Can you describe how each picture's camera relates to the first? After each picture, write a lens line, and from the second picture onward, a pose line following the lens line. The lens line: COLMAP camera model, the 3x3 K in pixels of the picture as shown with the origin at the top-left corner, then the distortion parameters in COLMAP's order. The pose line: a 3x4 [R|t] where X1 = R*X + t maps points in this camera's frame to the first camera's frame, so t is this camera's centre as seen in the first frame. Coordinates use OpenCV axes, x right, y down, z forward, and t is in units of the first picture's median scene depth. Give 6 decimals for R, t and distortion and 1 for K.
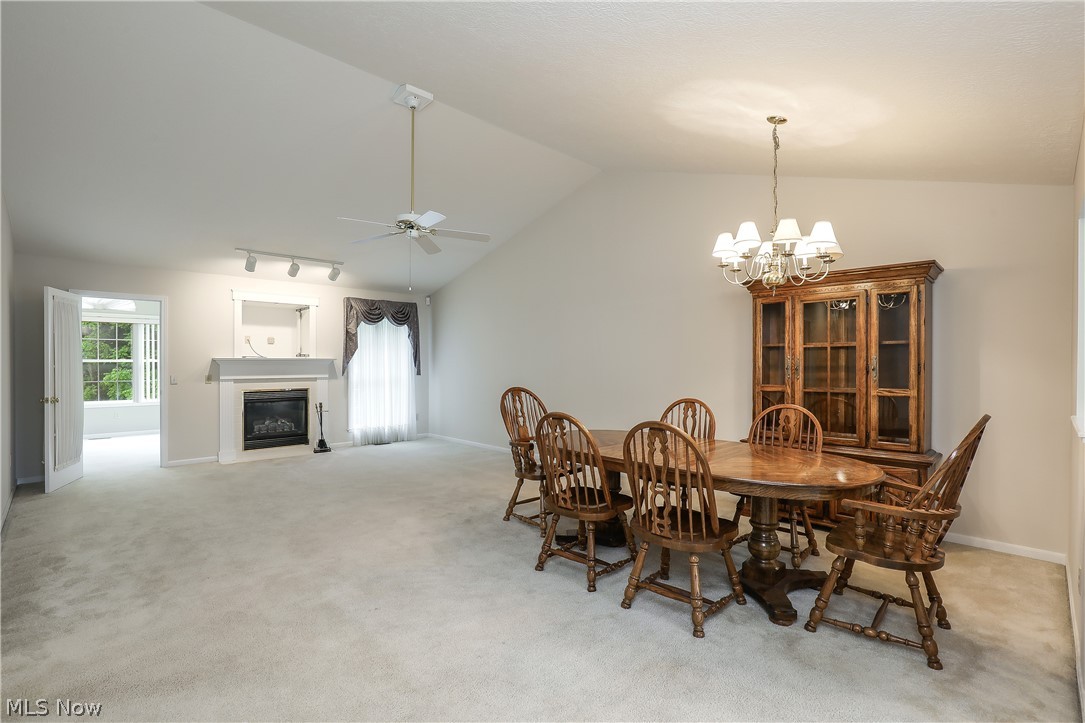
lens RADIAL K [[503.0, 0, 551.0], [0, 503.0, 366.8], [0, 0, 1]] dist [-0.025901, 0.000491]
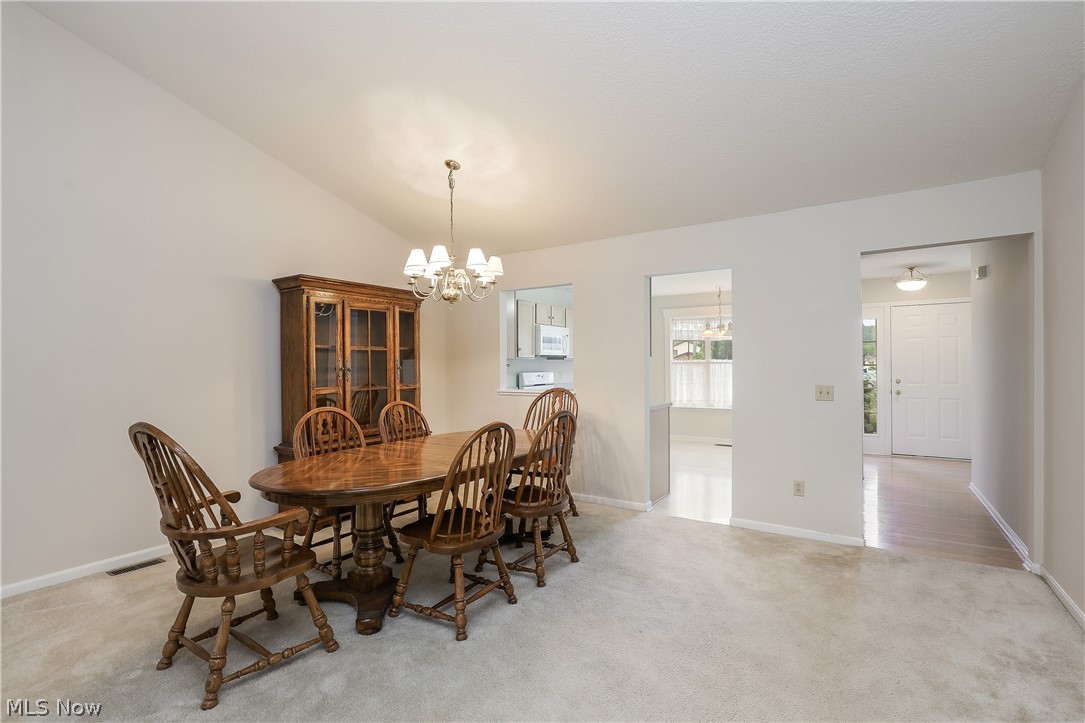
lens RADIAL K [[503.0, 0, 551.0], [0, 503.0, 359.7], [0, 0, 1]] dist [-0.025901, 0.000491]
pose [[-0.197061, -0.005902, 0.980374, -0.674937], [0.004632, 0.999965, 0.006951, -0.025813], [-0.980380, 0.005911, -0.197026, 0.855112]]
